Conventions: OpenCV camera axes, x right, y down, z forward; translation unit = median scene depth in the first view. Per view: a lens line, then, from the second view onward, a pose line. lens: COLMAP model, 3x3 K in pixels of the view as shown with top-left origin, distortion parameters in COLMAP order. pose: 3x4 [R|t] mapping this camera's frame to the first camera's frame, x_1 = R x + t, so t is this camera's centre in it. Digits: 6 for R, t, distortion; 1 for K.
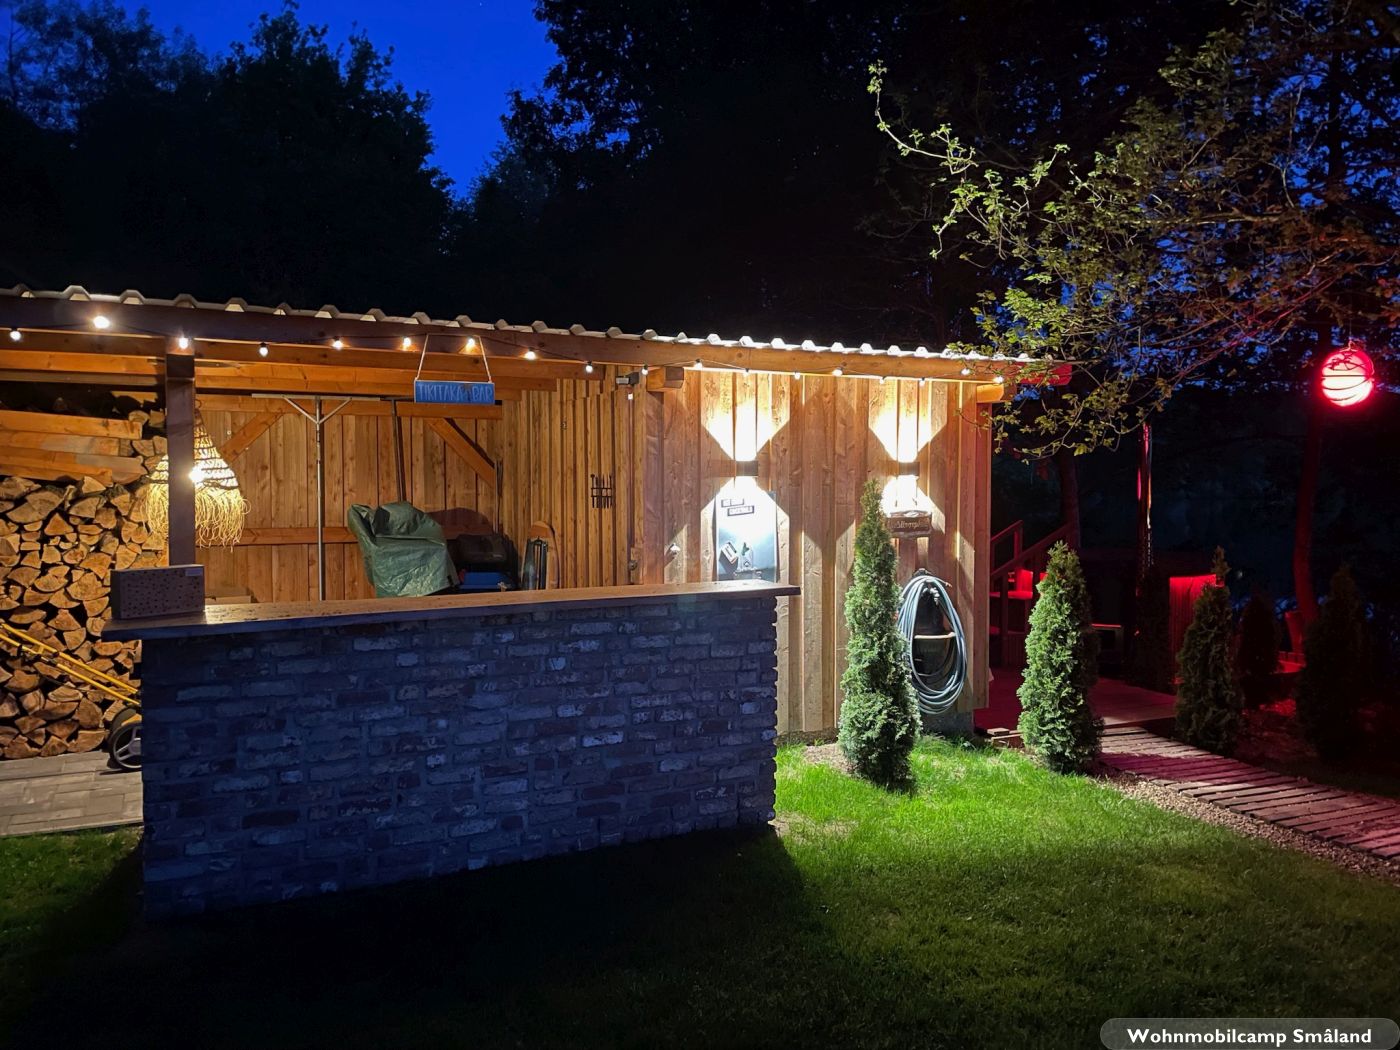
lens RADIAL K [[1064.3, 0, 711.6], [0, 1064.3, 521.1], [0, 0, 1]] dist [0.062152, -0.092935]
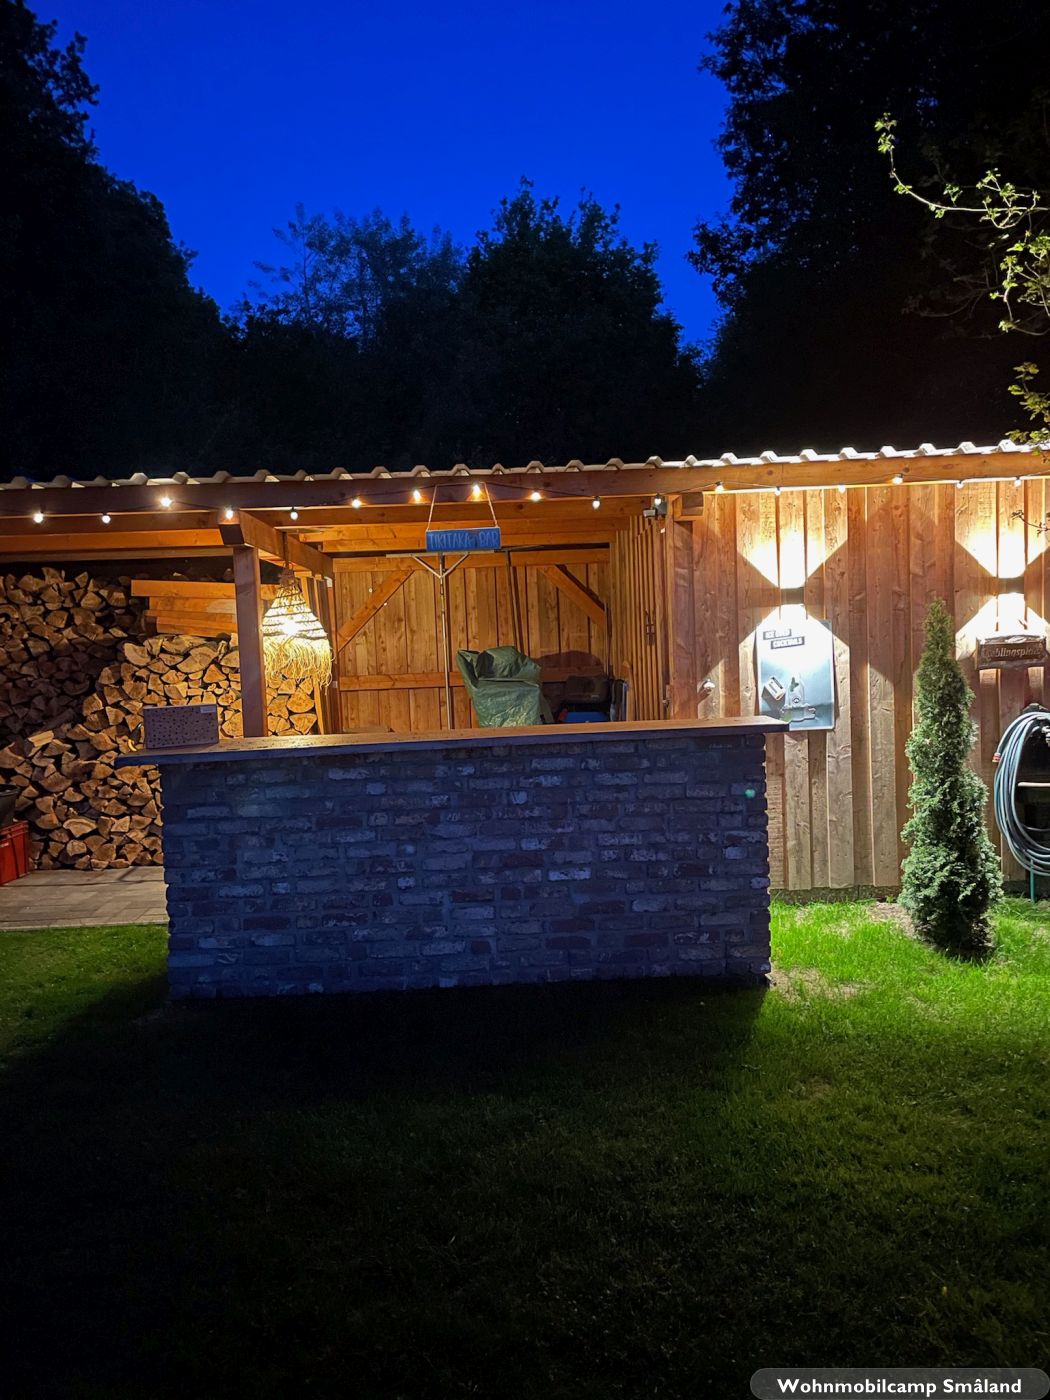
lens RADIAL K [[1064.3, 0, 511.3], [0, 1064.3, 706.9], [0, 0, 1]] dist [0.062152, -0.092935]
pose [[0.900513, -0.008714, -0.434742, 0.225003], [0.025115, 0.999172, 0.031994, 0.010789], [0.434104, -0.039729, 0.899986, 0.064016]]
